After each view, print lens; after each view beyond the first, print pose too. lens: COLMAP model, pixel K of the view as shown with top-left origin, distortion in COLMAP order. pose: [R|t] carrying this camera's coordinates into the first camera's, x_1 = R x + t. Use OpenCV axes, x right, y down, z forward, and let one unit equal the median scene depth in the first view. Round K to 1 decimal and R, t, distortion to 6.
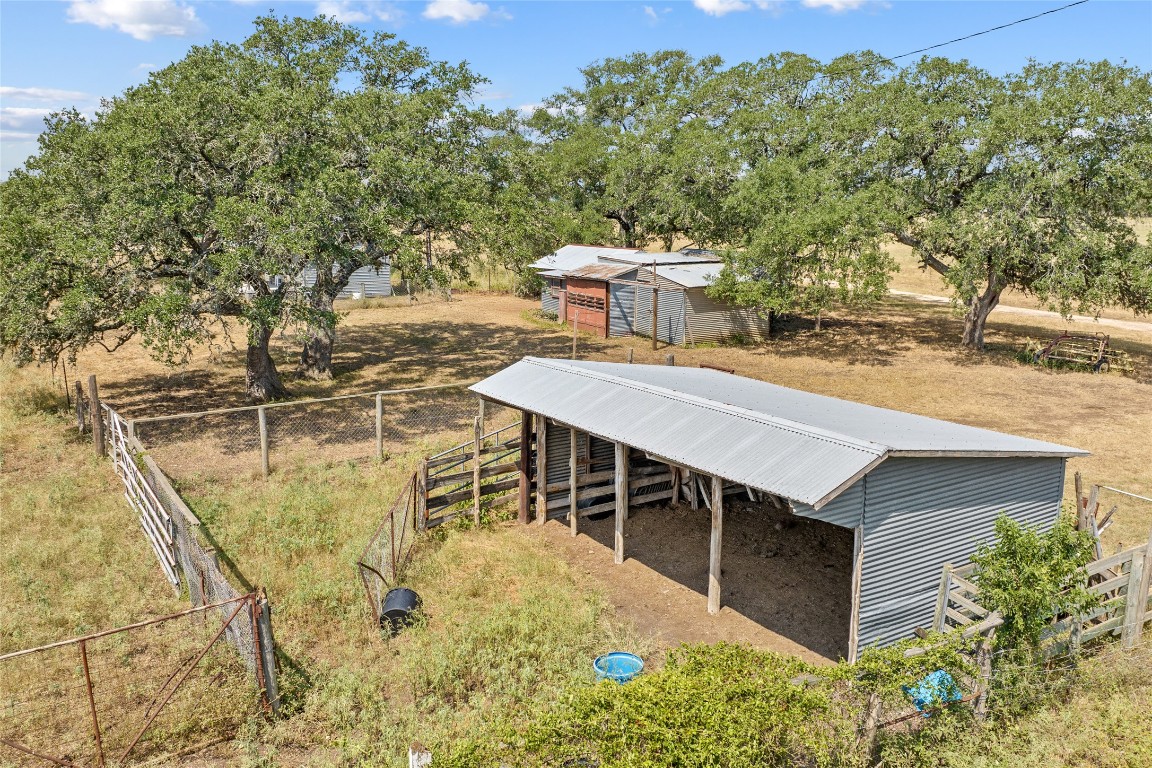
lens RADIAL K [[957.7, 0, 576.0], [0, 957.7, 384.0], [0, 0, 1]] dist [-0.015621, -0.014644]
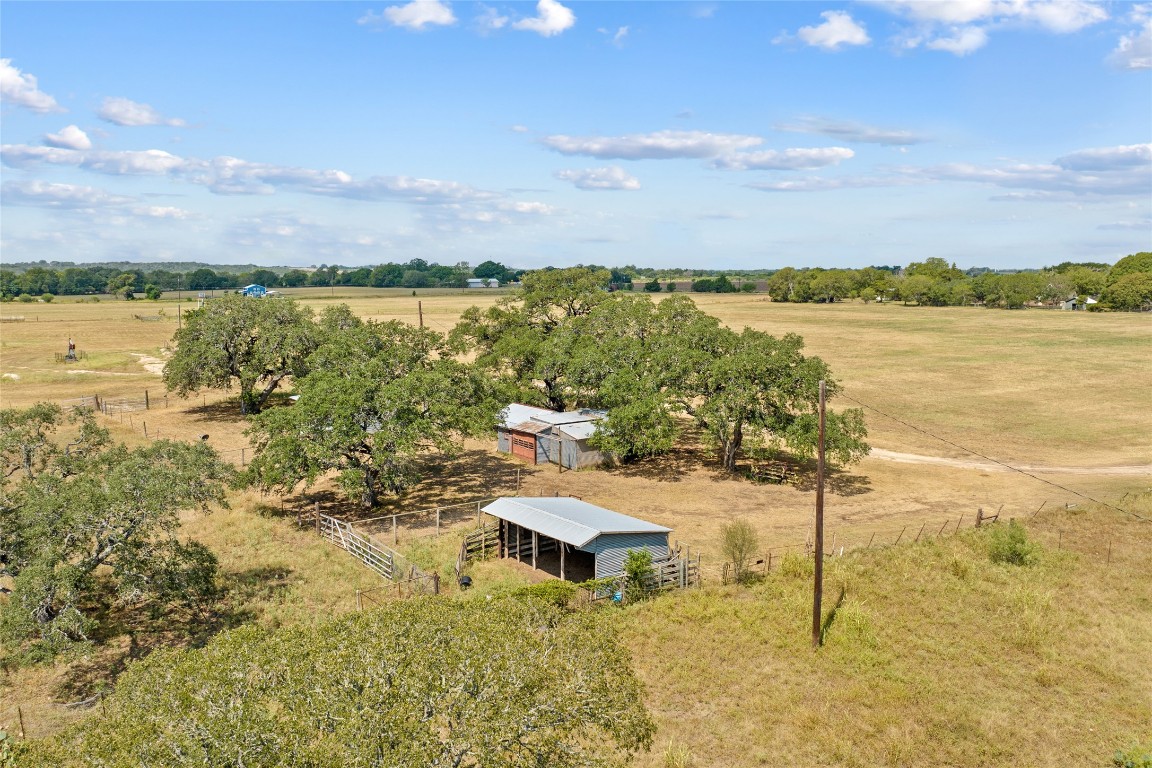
lens RADIAL K [[957.7, 0, 576.0], [0, 957.7, 384.0], [0, 0, 1]] dist [-0.015621, -0.014644]
pose [[0.998109, -0.009253, 0.060770, 0.000494], [0.013384, 0.997600, -0.067930, -0.159210], [-0.059995, 0.068614, 0.995838, -1.721990]]
